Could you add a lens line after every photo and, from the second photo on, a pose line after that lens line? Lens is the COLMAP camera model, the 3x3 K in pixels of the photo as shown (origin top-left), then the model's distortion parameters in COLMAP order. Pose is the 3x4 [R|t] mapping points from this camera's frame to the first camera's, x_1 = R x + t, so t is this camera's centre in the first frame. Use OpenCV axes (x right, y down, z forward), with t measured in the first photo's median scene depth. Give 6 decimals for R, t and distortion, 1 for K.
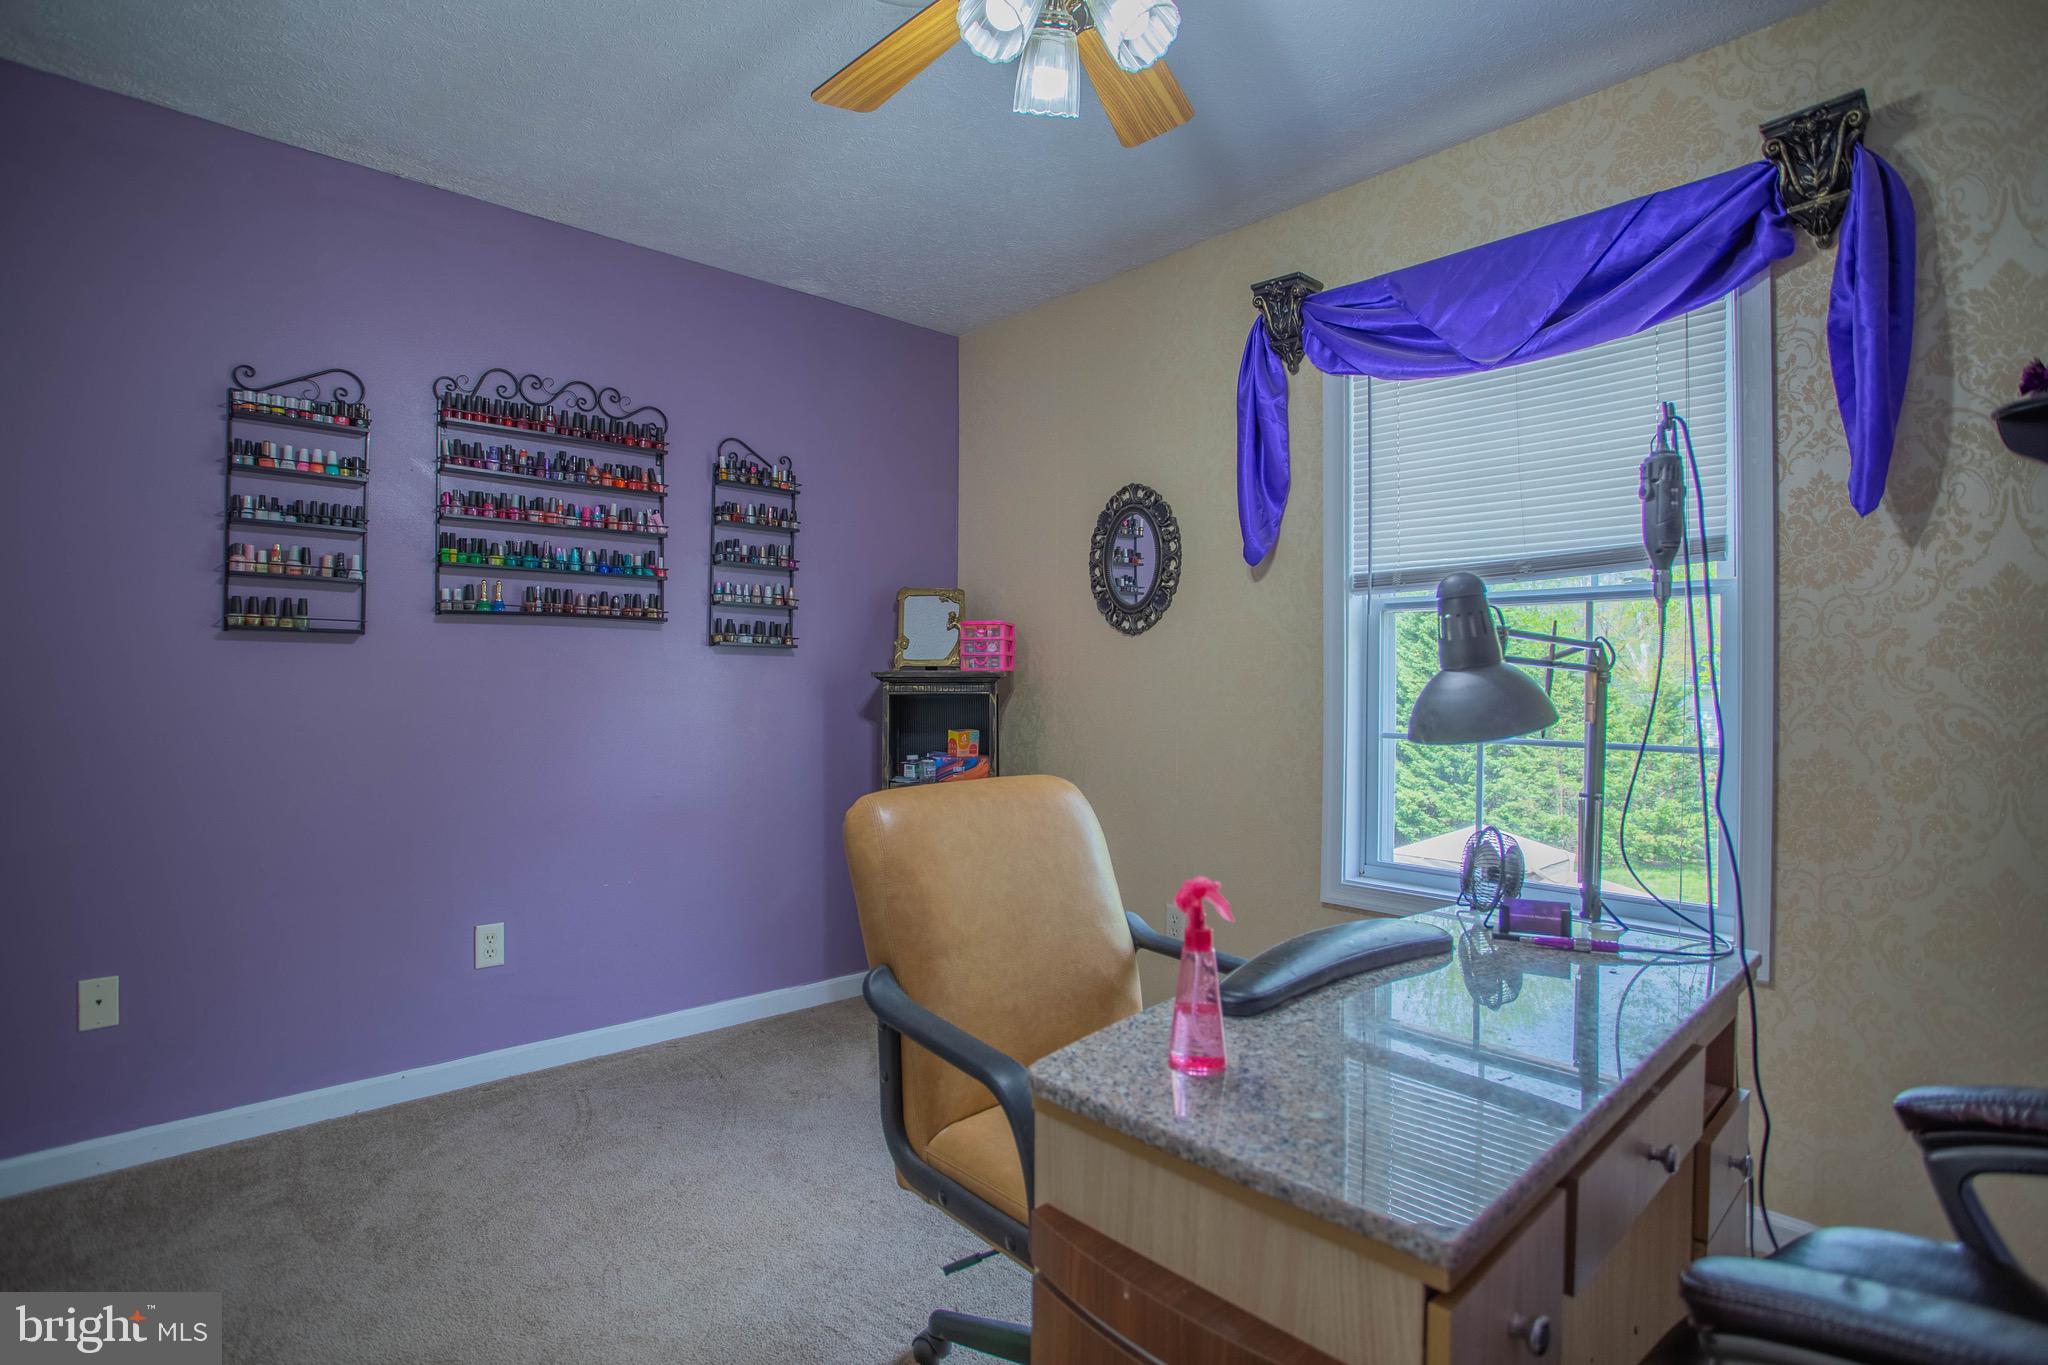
lens RADIAL K [[1033.3, 0, 1018.4], [0, 1033.3, 669.5], [0, 0, 1]] dist [-0.001645, -0.000323]
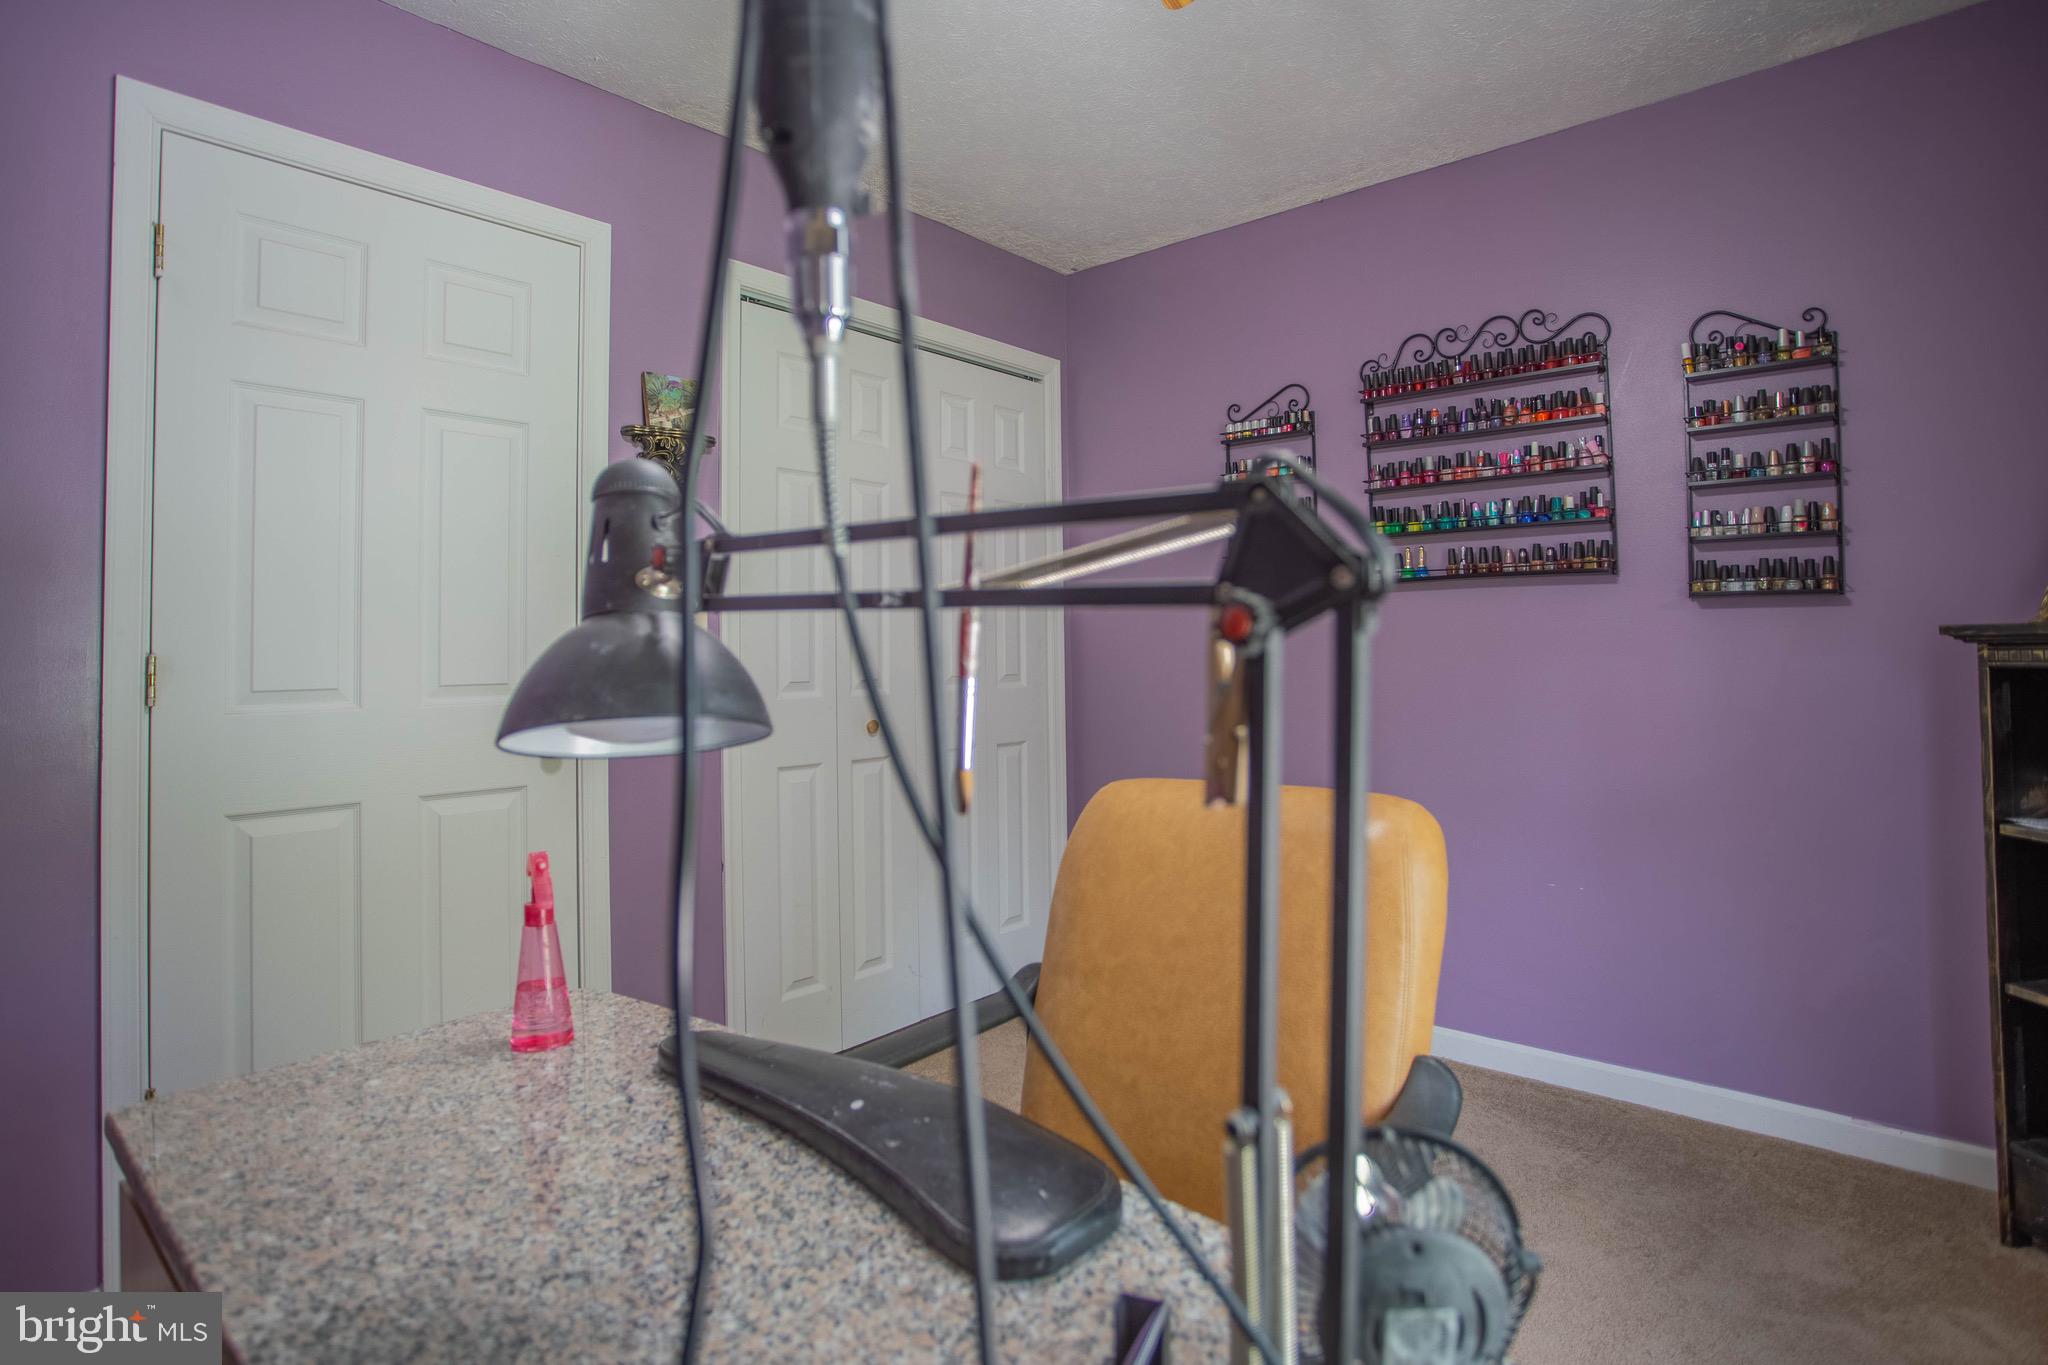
lens RADIAL K [[1052.3, 0, 1024.3], [0, 1052.3, 617.5], [0, 0, 1]] dist [-0.005244, -0.000677]
pose [[0.148510, -0.033027, -0.988359, 0.407507], [0.017451, 0.999374, -0.030772, 0.005924], [0.988757, -0.012678, 0.148993, 0.442369]]
